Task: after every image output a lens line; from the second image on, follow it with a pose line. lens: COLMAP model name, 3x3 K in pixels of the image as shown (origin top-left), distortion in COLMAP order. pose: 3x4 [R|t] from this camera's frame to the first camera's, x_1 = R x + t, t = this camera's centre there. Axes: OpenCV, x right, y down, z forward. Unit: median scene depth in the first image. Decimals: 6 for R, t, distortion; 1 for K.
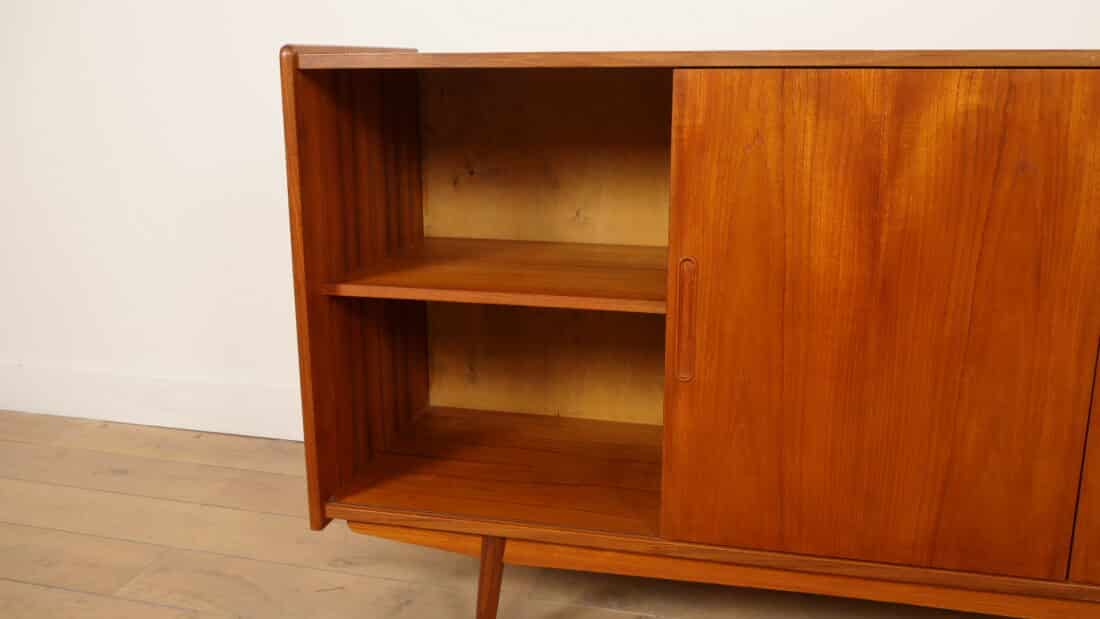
lens RADIAL K [[941.6, 0, 579.5], [0, 941.6, 311.5], [0, 0, 1]] dist [-0.005739, -0.007207]
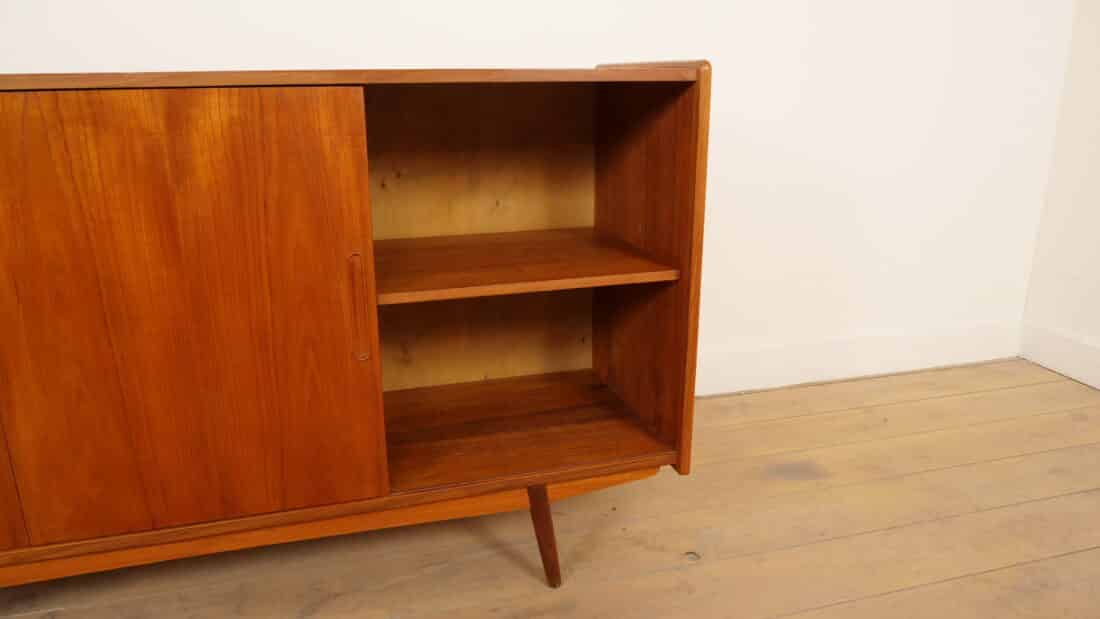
lens RADIAL K [[799.5, 0, 556.5], [0, 799.5, 309.7], [0, 0, 1]] dist [-0.024683, 0.004497]
pose [[0.875020, -0.142219, 0.462725, 0.267164], [0.132580, 0.989728, 0.053483, 0.014982], [-0.465578, 0.014550, 0.884887, -0.055951]]
